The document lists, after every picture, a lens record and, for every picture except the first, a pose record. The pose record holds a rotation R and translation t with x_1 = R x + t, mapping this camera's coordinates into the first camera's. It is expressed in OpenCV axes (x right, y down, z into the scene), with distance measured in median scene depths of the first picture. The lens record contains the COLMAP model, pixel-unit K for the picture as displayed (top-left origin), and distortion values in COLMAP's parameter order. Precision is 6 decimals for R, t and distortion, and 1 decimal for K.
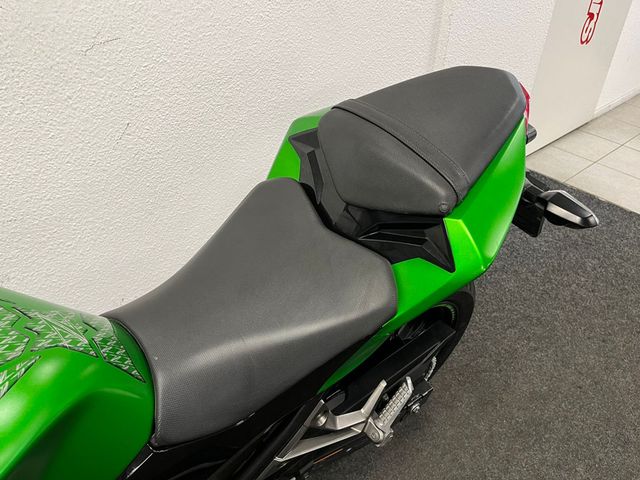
lens RADIAL K [[474.5, 0, 320.0], [0, 474.5, 240.0], [0, 0, 1]] dist [0.155328, -0.170612]
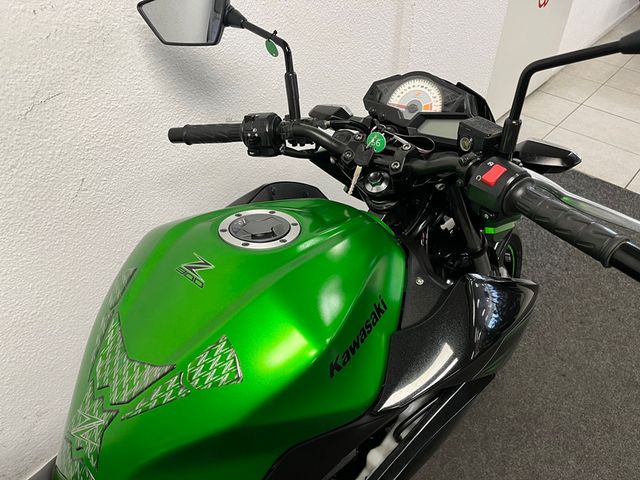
lens RADIAL K [[474.5, 0, 320.0], [0, 474.5, 240.0], [0, 0, 1]] dist [0.155328, -0.170612]
pose [[0.992849, -0.097855, 0.068381, -0.025339], [0.091167, 0.991304, 0.094893, -0.144344], [-0.077073, -0.087981, 0.993136, 0.047202]]
